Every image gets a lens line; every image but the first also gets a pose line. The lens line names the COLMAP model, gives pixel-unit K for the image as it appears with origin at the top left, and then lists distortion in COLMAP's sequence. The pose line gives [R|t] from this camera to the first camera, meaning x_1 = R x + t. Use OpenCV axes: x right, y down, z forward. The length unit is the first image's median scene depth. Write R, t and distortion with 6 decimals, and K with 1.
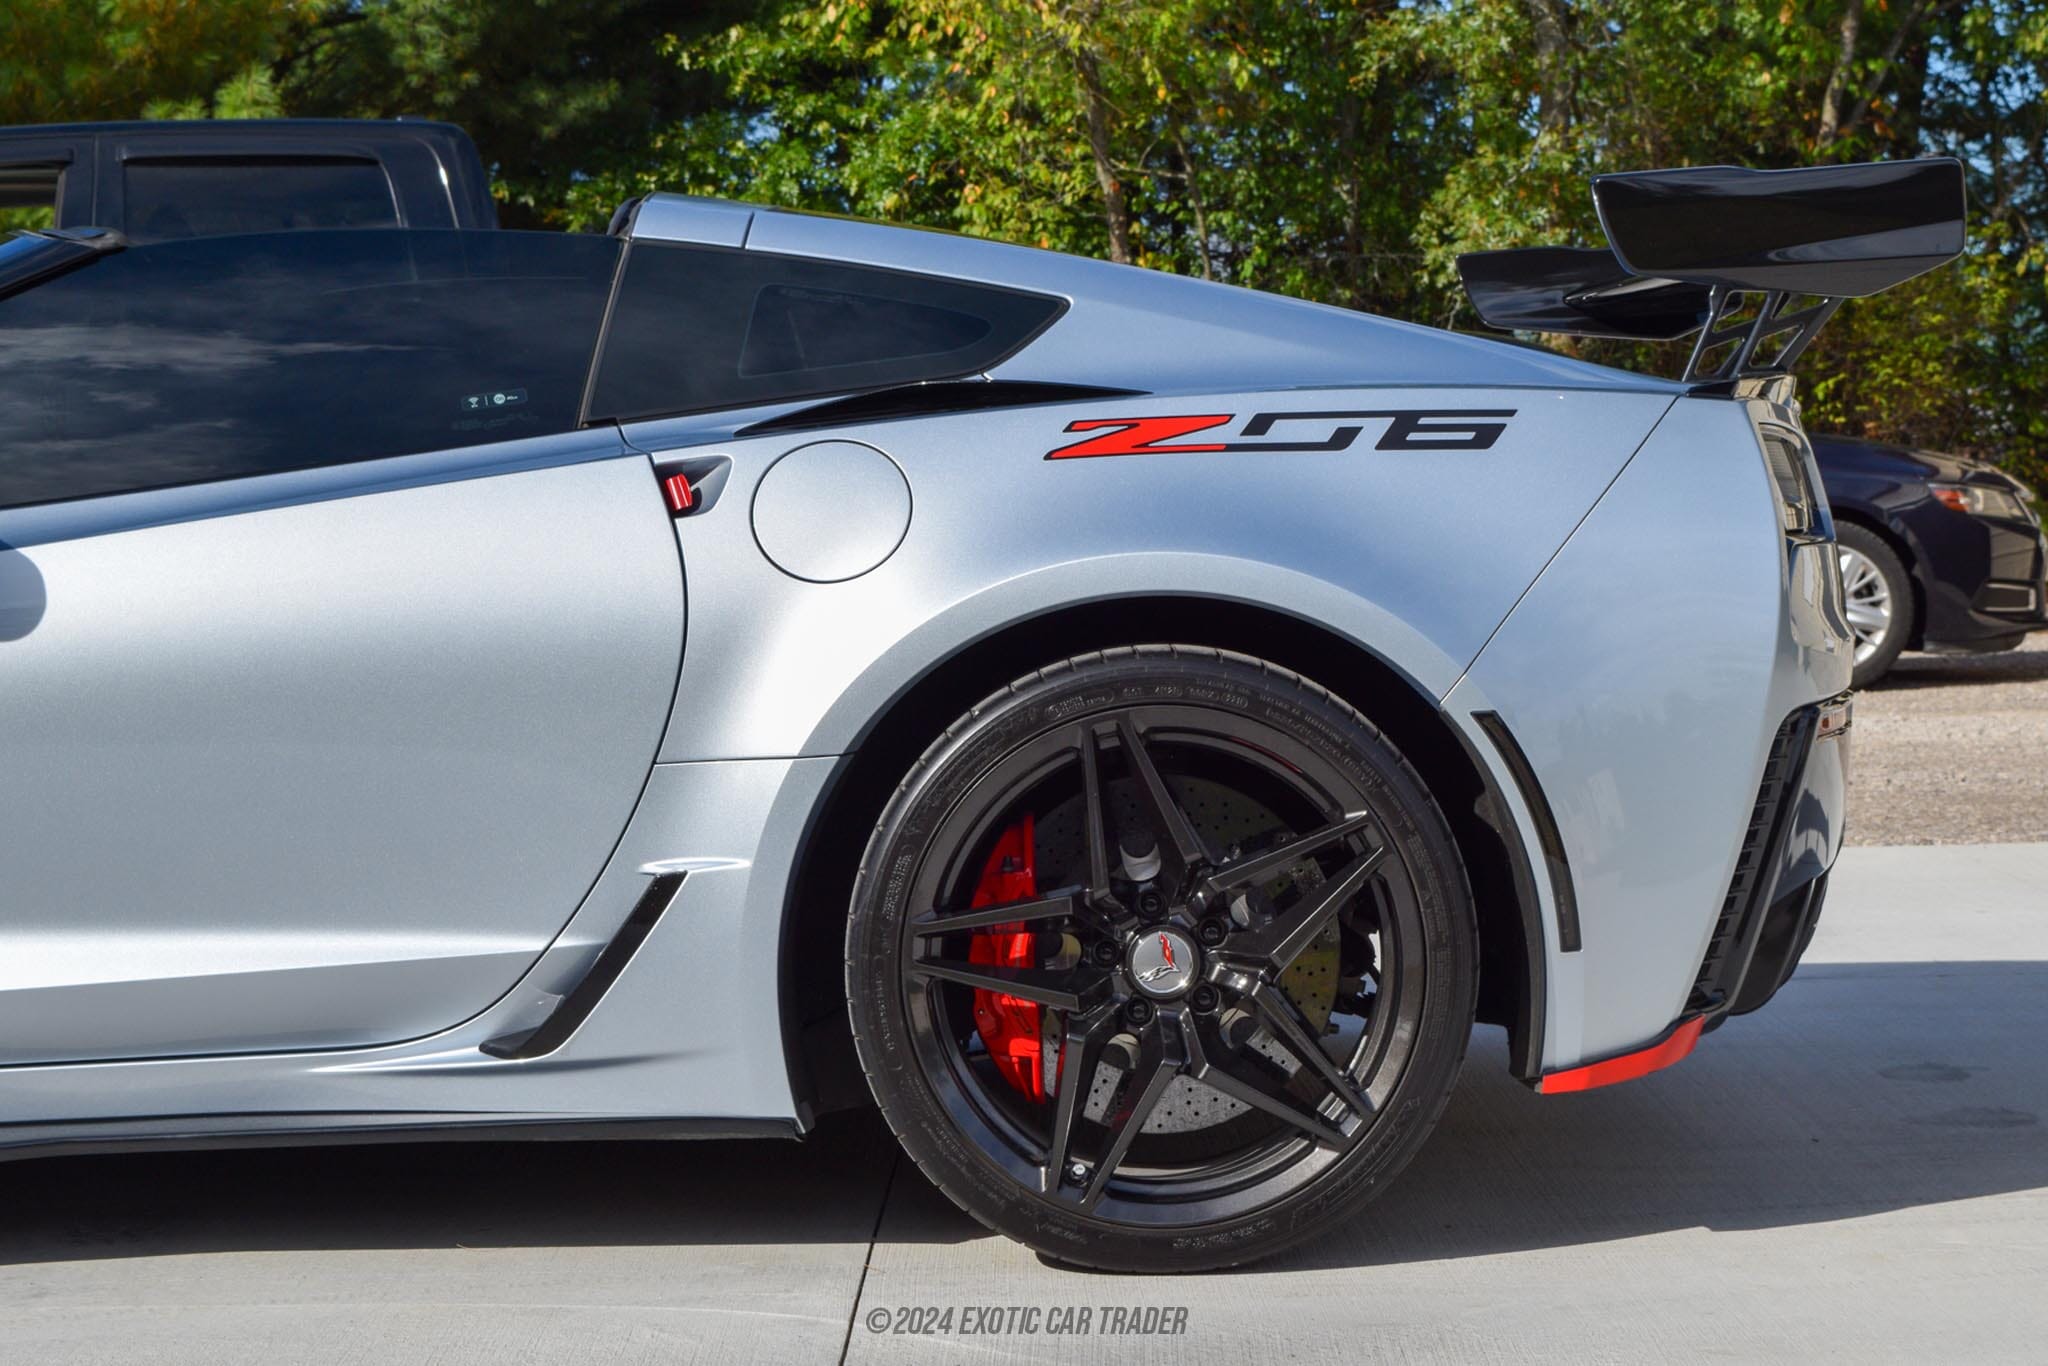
lens RADIAL K [[4289.4, 0, 1201.4], [0, 4289.4, 681.2], [0, 0, 1]] dist [0.010344, -0.053051]
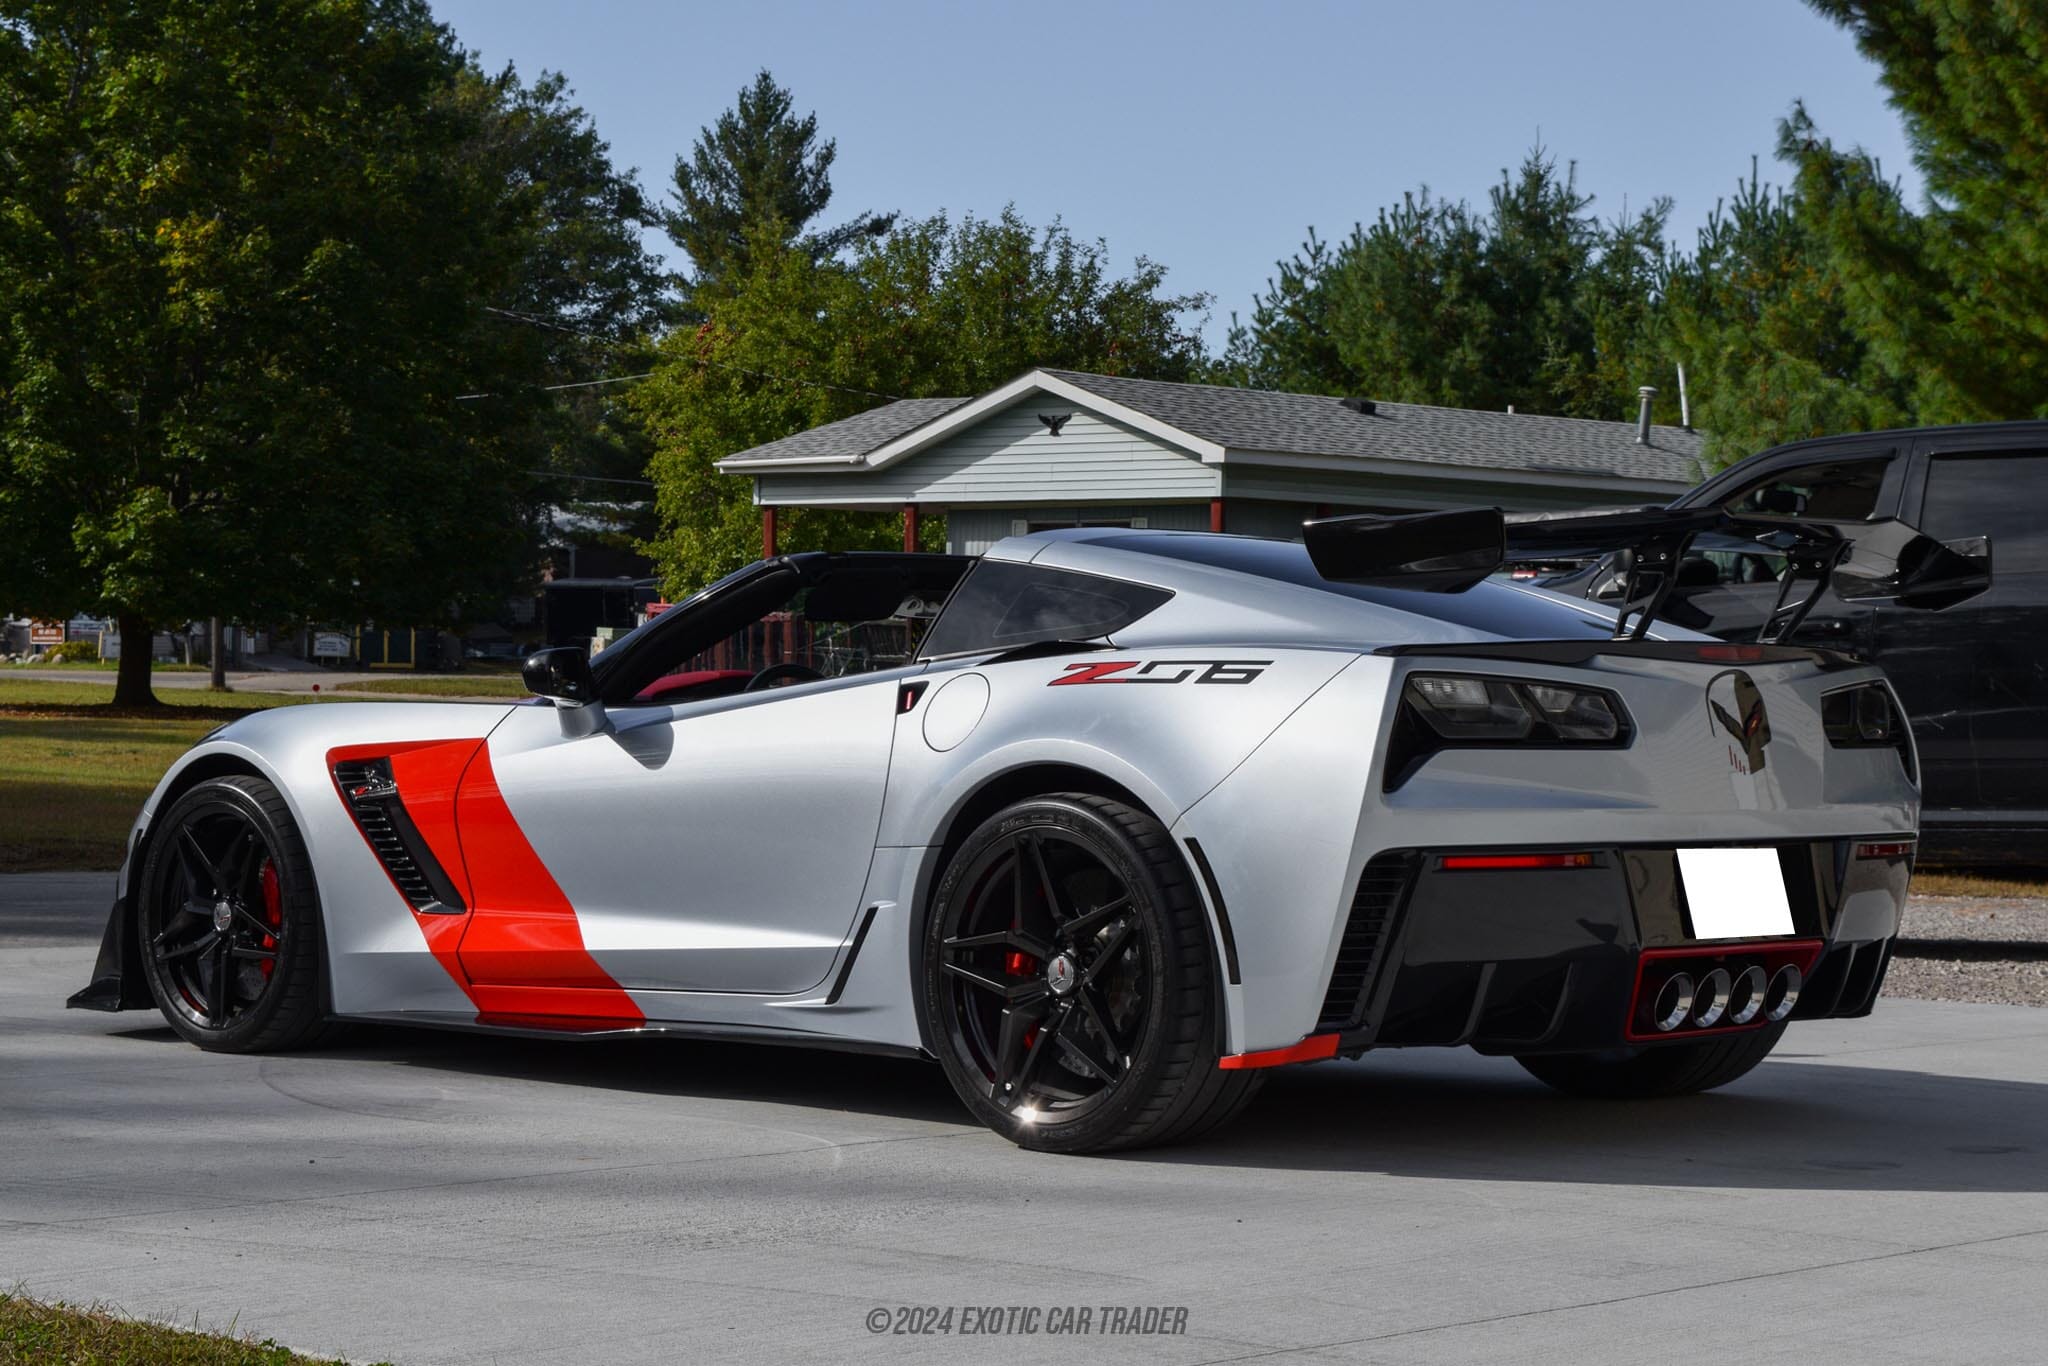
lens RADIAL K [[4089.8, 0, 1024.0], [0, 4089.8, 683.0], [0, 0, 1]] dist [0.035555, -0.081854]
pose [[0.683767, 0.017895, -0.729481, 0.233128], [-0.053595, 0.998231, -0.025749, -0.001812], [0.727729, 0.056703, 0.683516, -0.029799]]
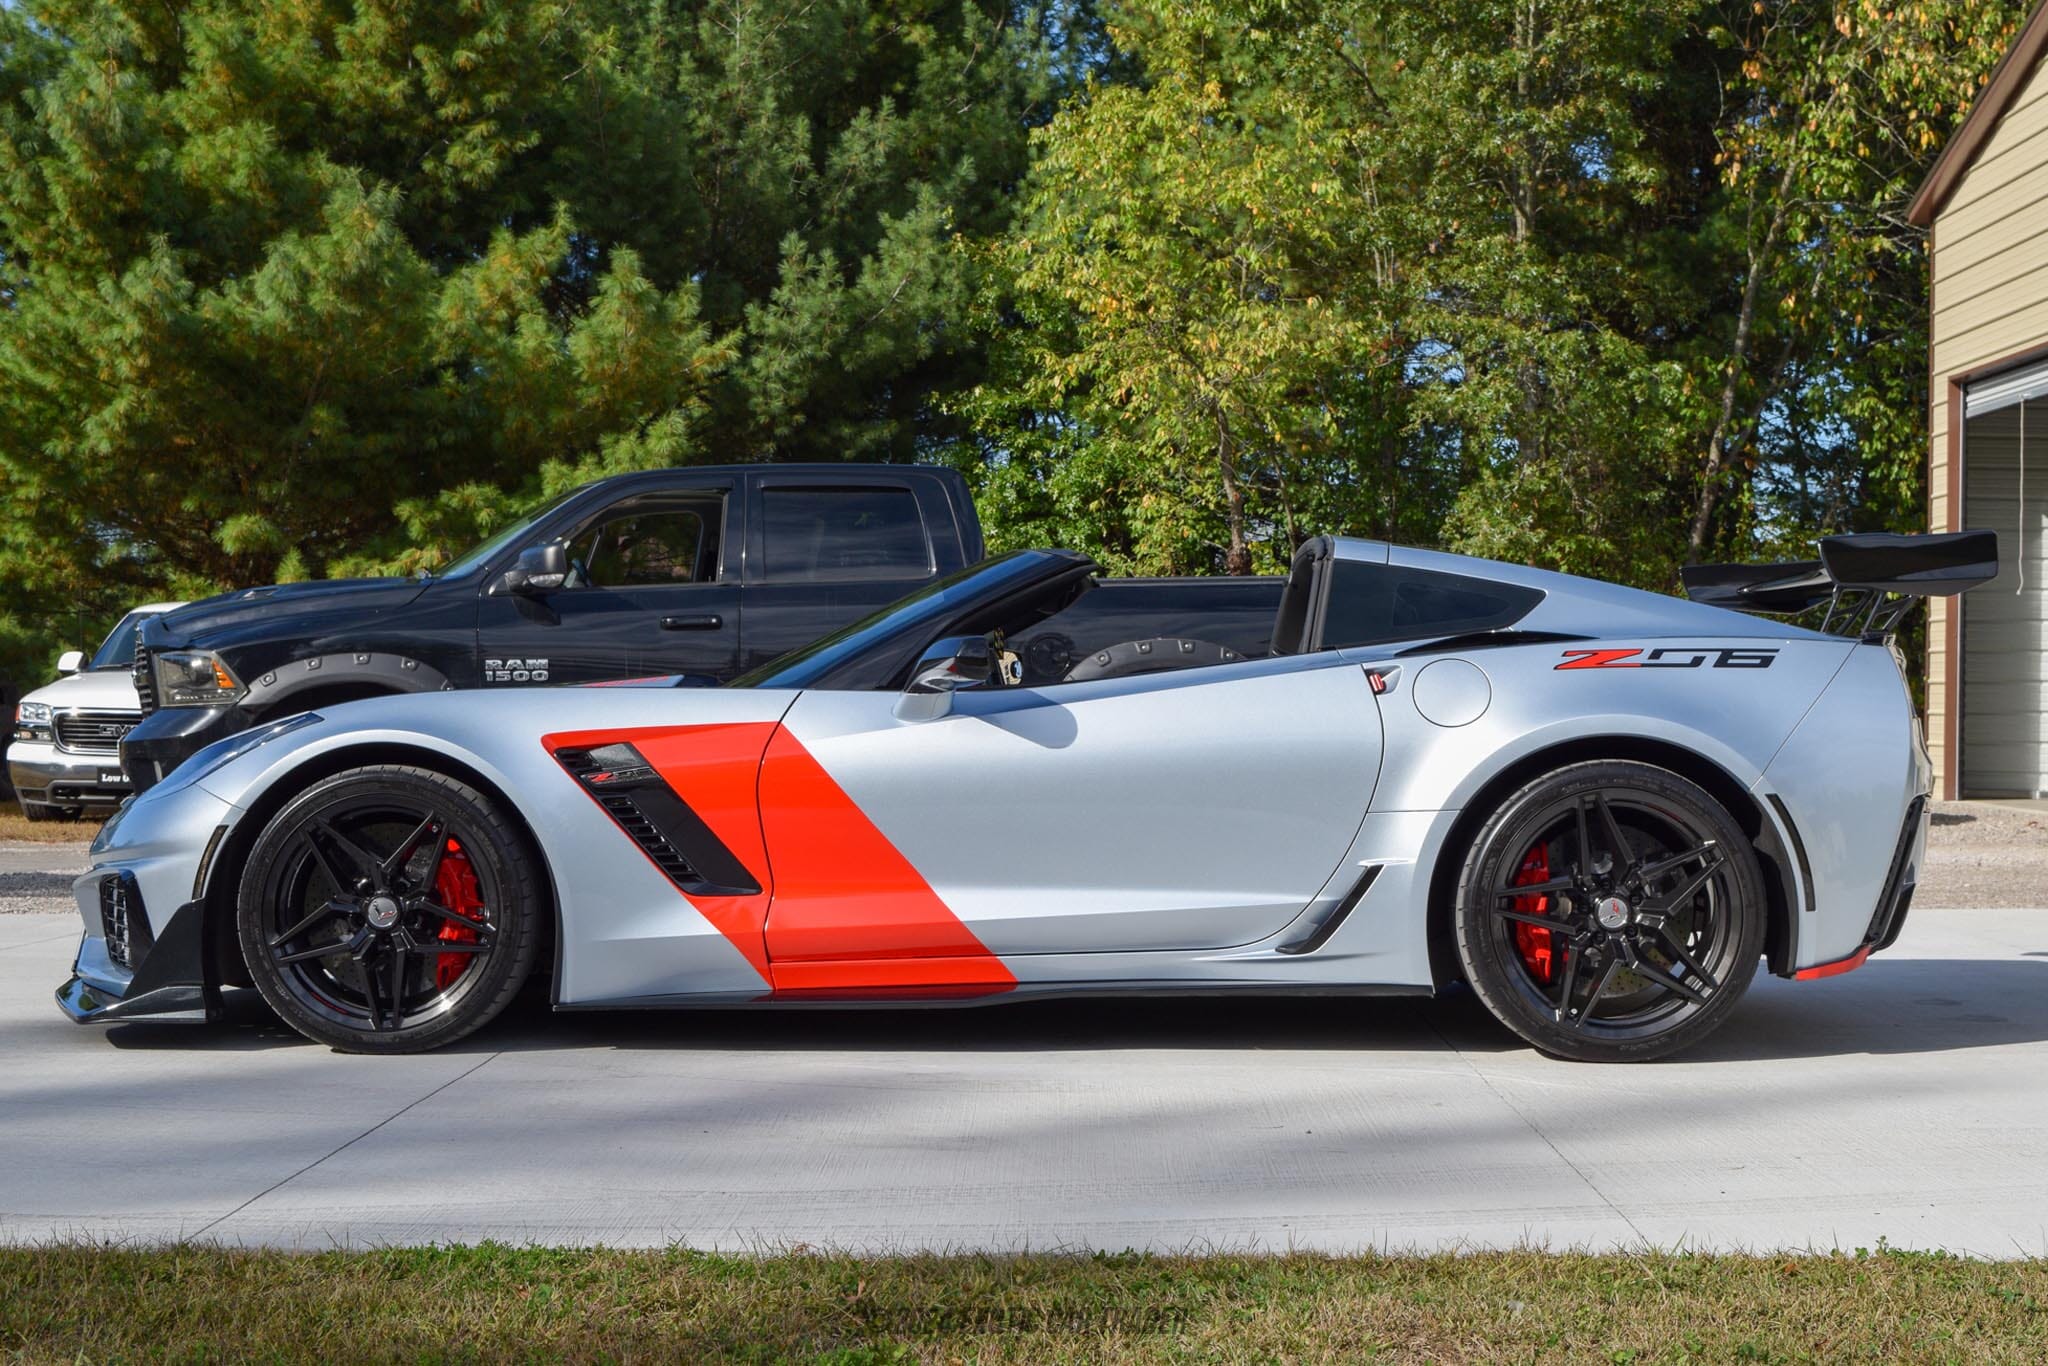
lens RADIAL K [[3145.7, 0, 1024.0], [0, 3145.7, 683.0], [0, 0, 1]] dist [-0.028648, -0.152261]
pose [[0.998622, 0.016341, -0.049870, -0.042849], [-0.018876, 0.998530, -0.050807, 0.007271], [0.048967, 0.051678, 0.997463, -0.104174]]
